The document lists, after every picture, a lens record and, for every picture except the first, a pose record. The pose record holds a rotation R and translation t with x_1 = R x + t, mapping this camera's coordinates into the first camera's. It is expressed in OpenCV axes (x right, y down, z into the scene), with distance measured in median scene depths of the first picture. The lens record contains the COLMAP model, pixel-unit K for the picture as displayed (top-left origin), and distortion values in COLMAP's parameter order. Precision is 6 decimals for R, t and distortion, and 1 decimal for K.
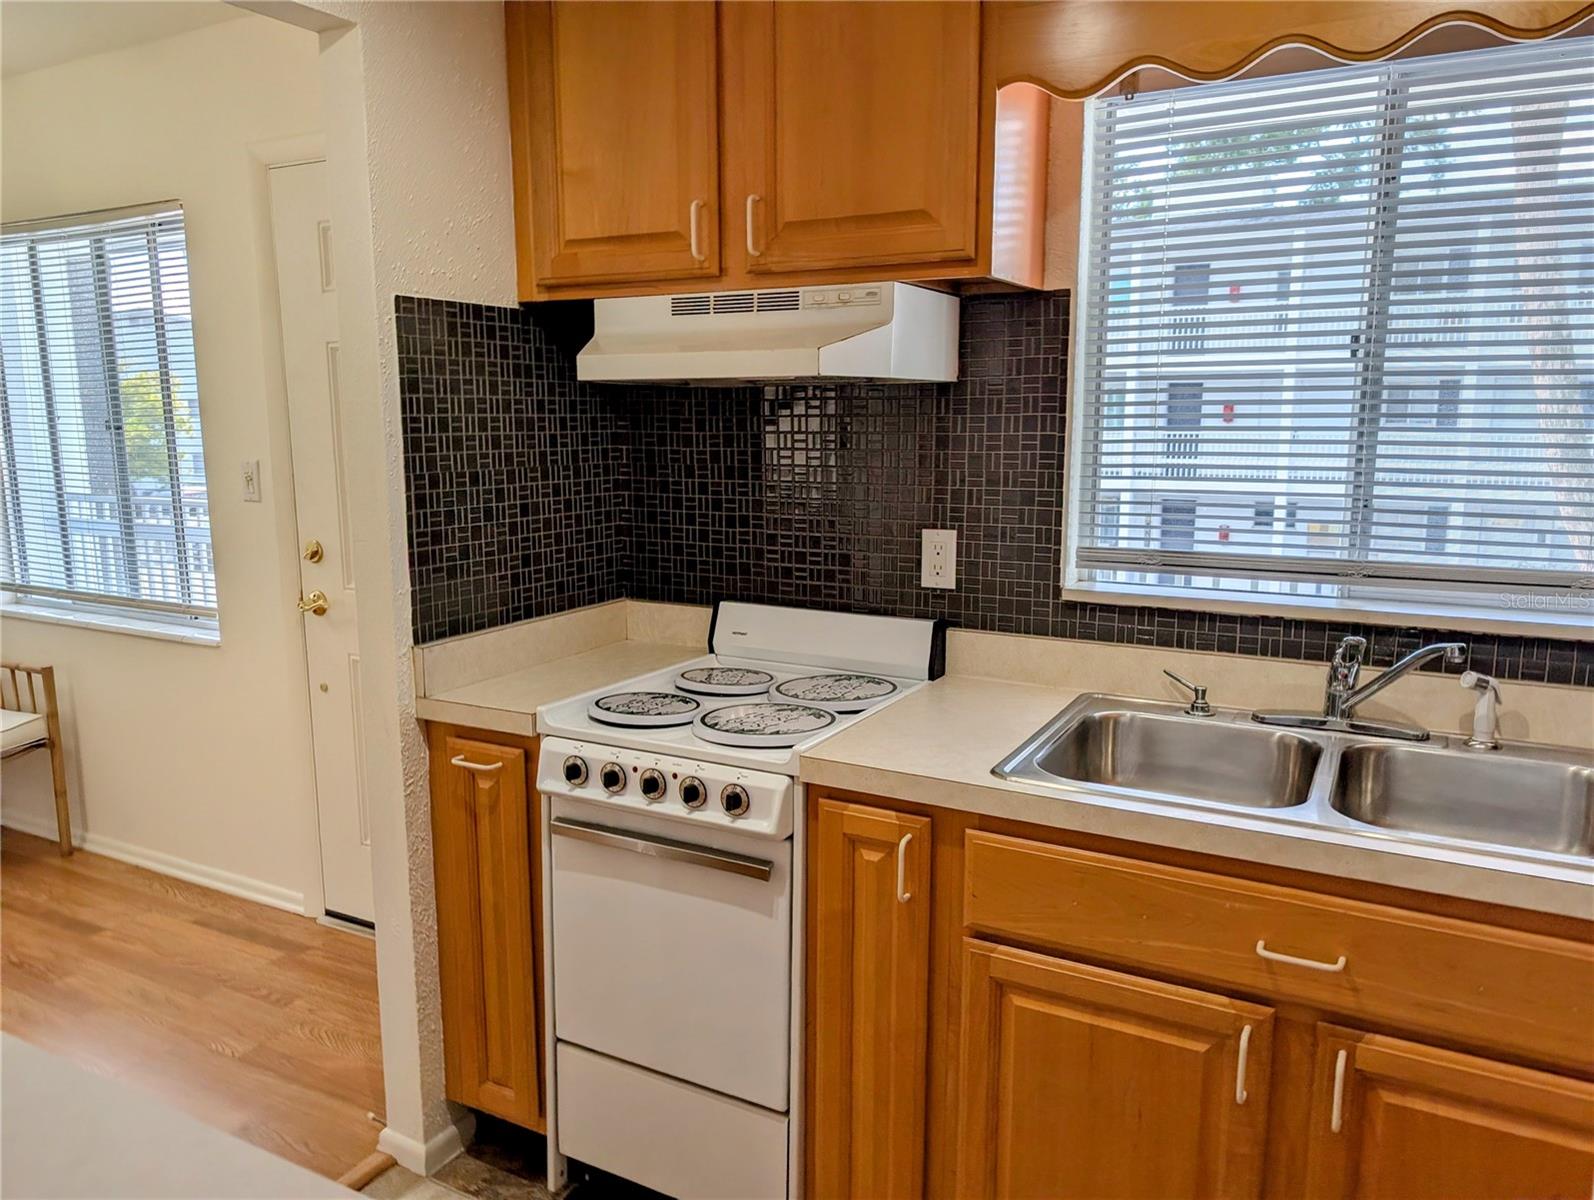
lens RADIAL K [[1154.4, 0, 800.5], [0, 1154.4, 608.8], [0, 0, 1]] dist [0.014570, -0.010505]
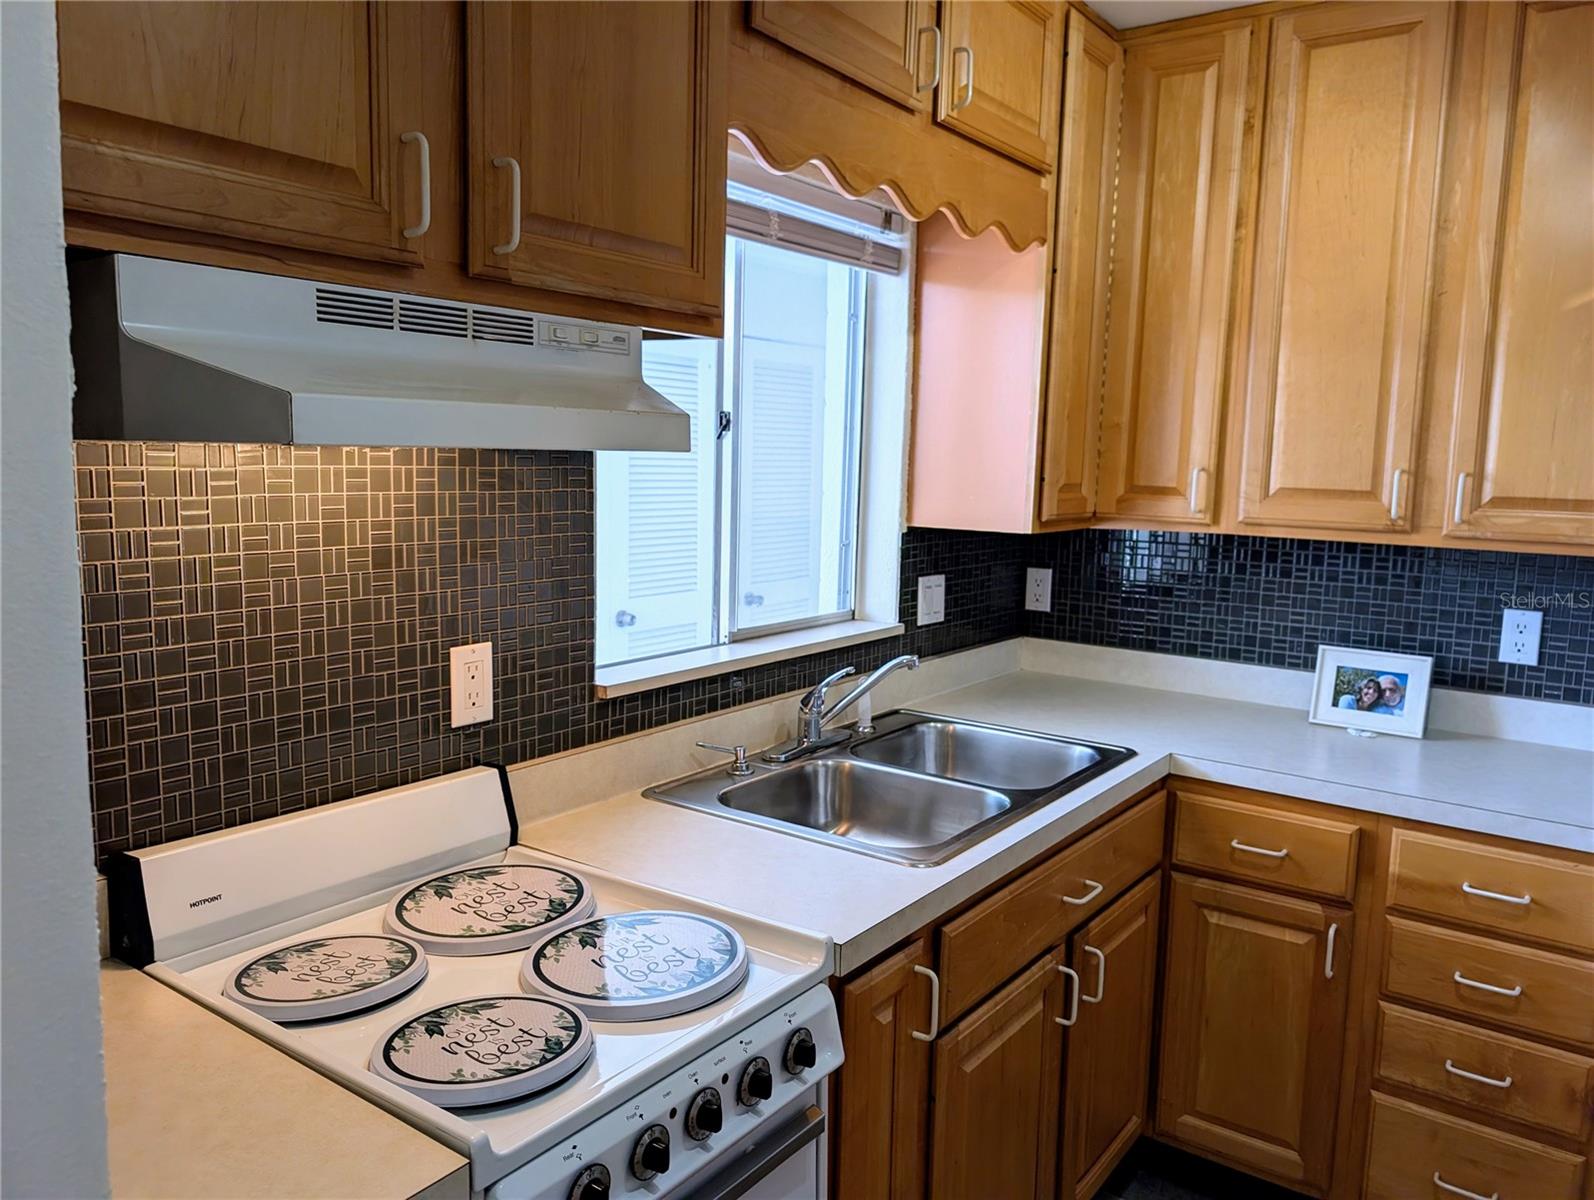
lens RADIAL K [[1157.1, 0, 822.1], [0, 1157.1, 593.7], [0, 0, 1]] dist [0.006220, -0.004563]
pose [[0.126450, -0.120473, 0.984630, -0.611356], [0.134024, 0.985571, 0.103376, -0.156769], [-0.982877, 0.118892, 0.140772, 0.720468]]
